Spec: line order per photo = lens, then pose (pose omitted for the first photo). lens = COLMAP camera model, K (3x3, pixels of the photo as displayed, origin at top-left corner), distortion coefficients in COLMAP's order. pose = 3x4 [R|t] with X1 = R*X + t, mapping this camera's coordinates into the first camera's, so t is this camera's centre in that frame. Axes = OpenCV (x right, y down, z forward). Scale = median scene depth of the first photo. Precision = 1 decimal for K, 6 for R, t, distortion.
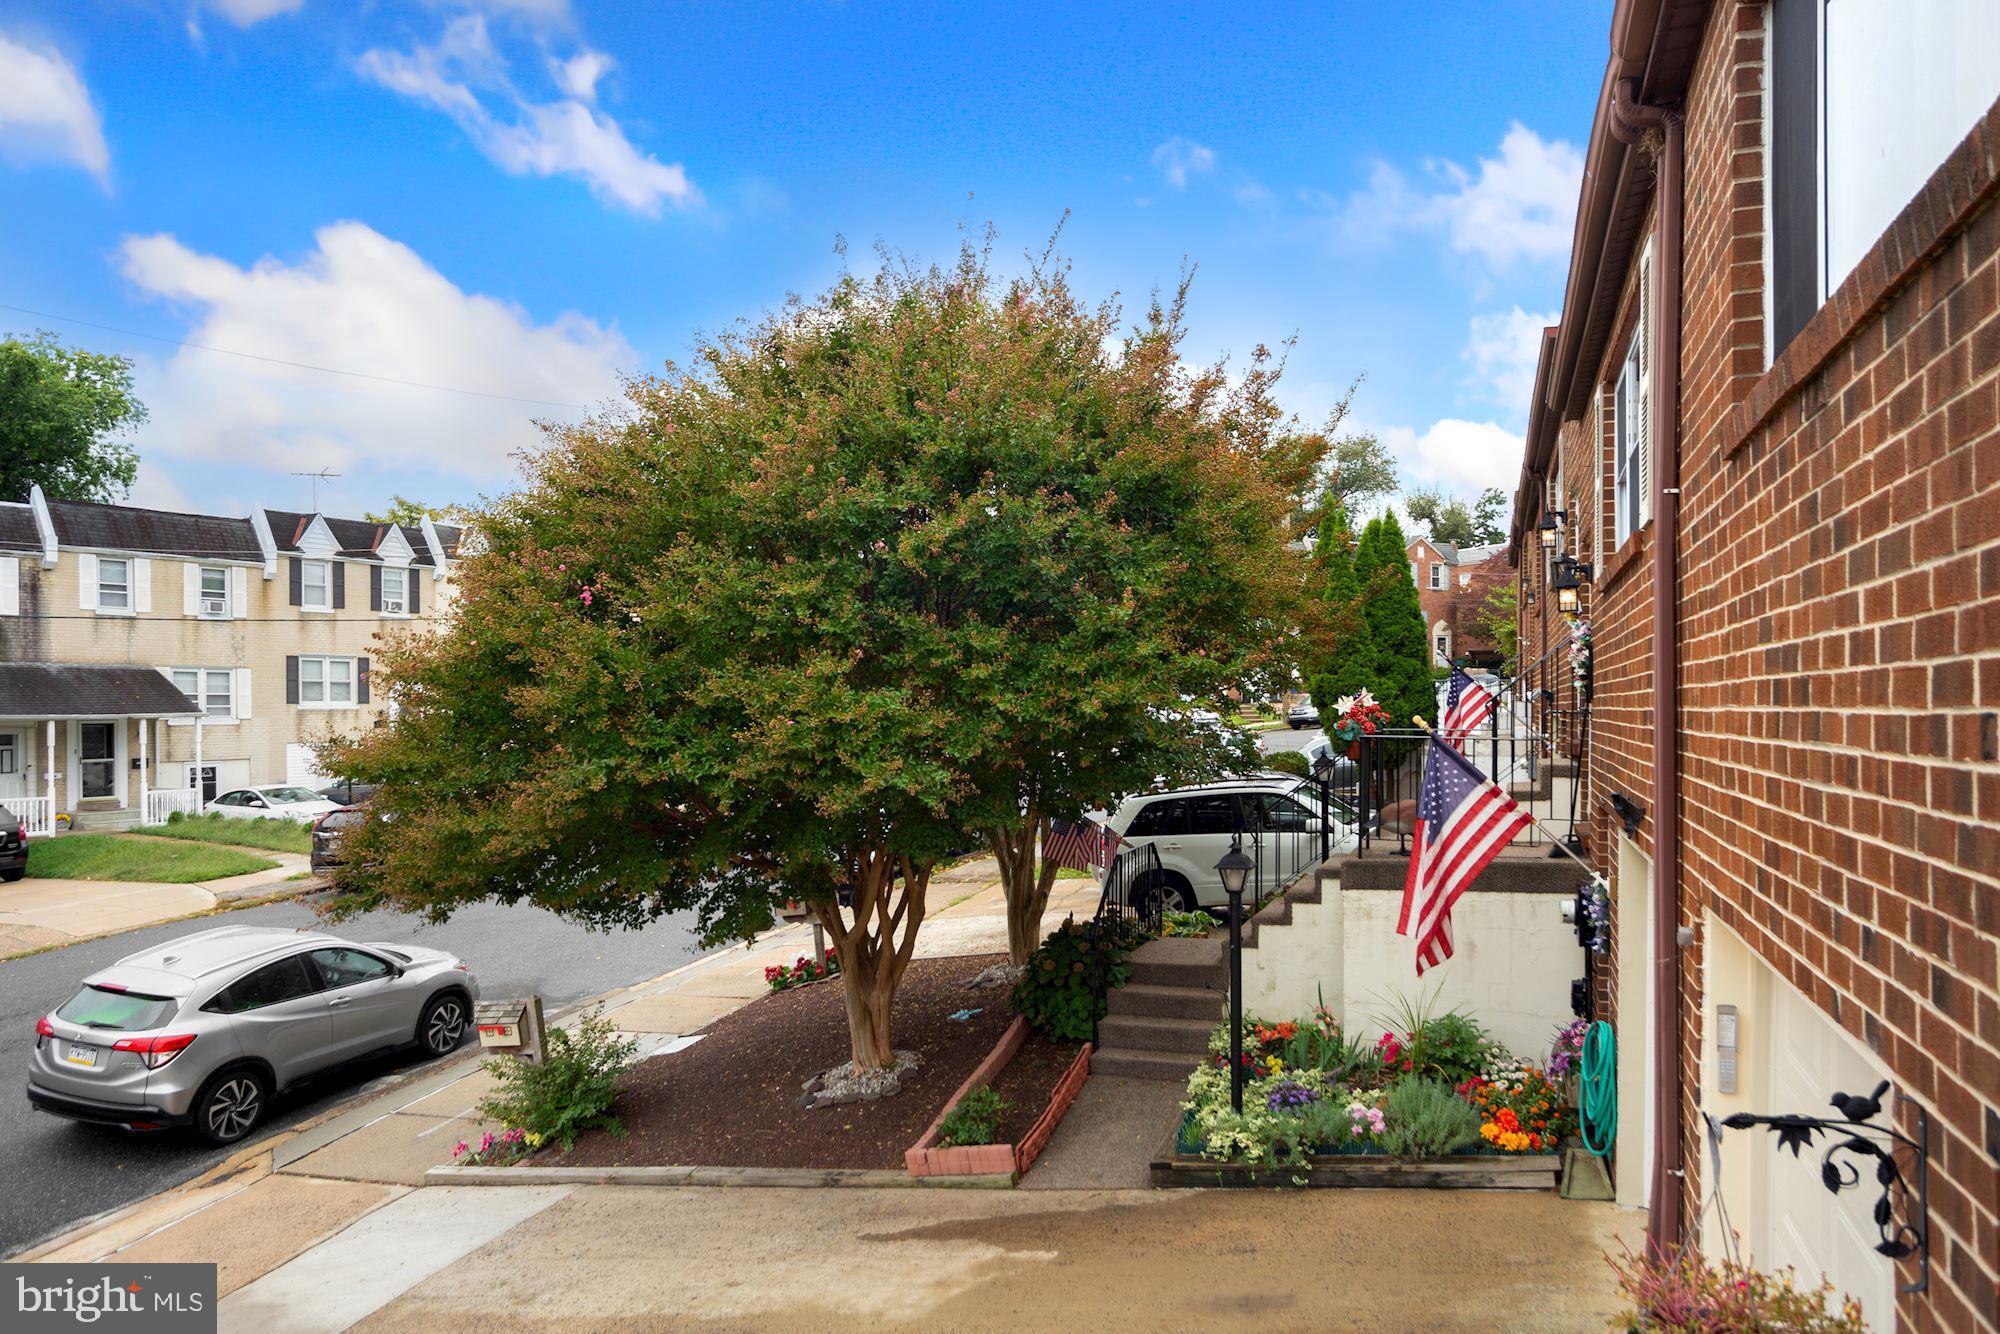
lens RADIAL K [[1359.9, 0, 991.2], [0, 1359.9, 704.5], [0, 0, 1]] dist [-0.036754, 0.051410]
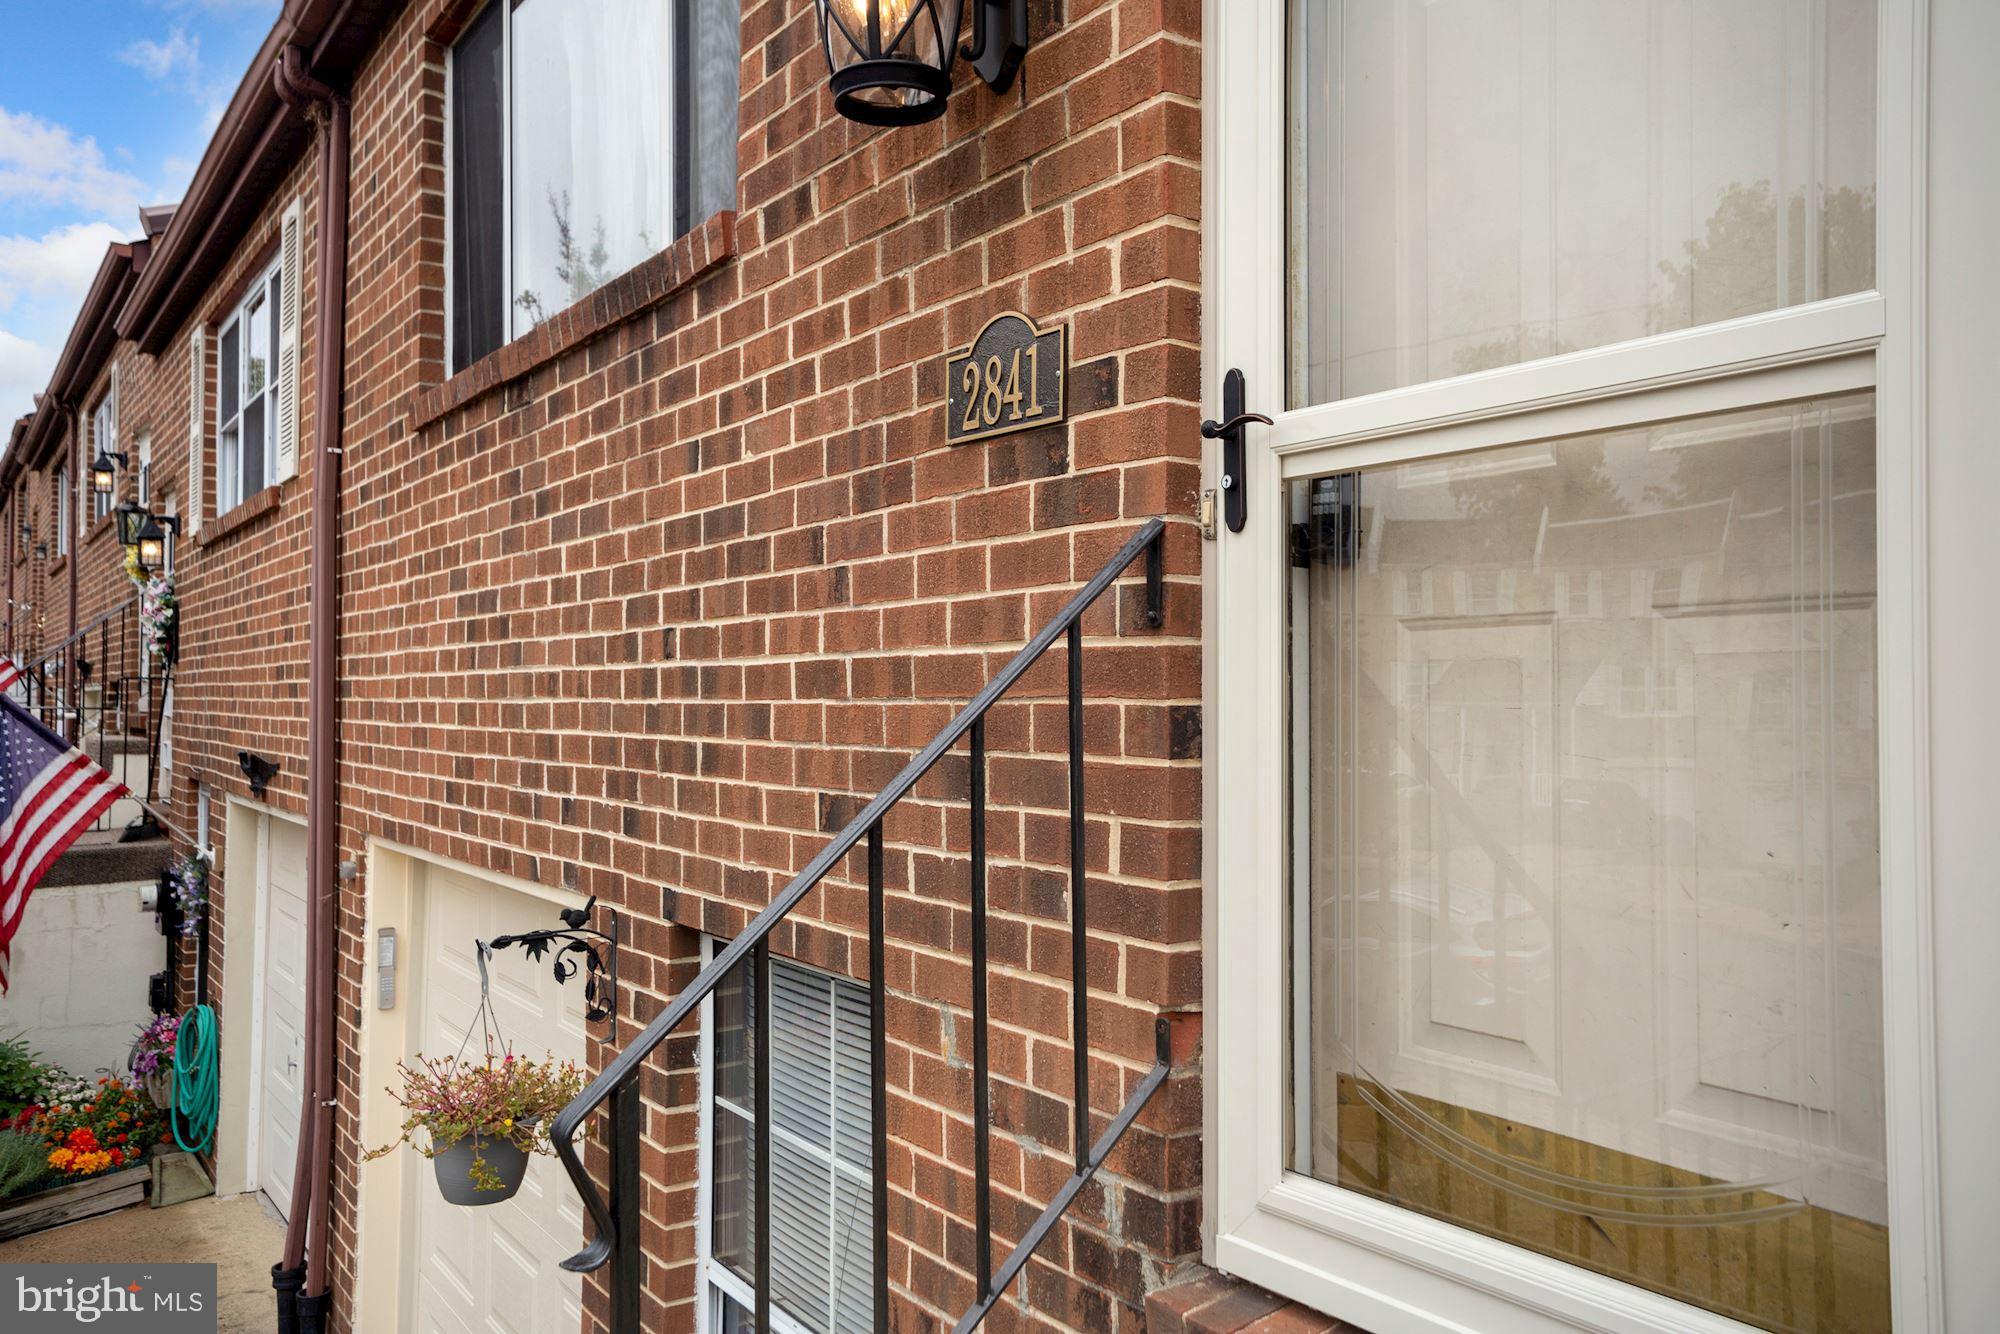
lens RADIAL K [[1515.7, 0, 1090.1], [0, 1515.7, 669.0], [0, 0, 1]] dist [-0.022840, 0.044064]
pose [[0.528992, 0.014108, 0.848510, -0.240225], [0.000131, 0.999860, -0.016706, 0.042280], [-0.848627, 0.008948, 0.528916, -0.160195]]
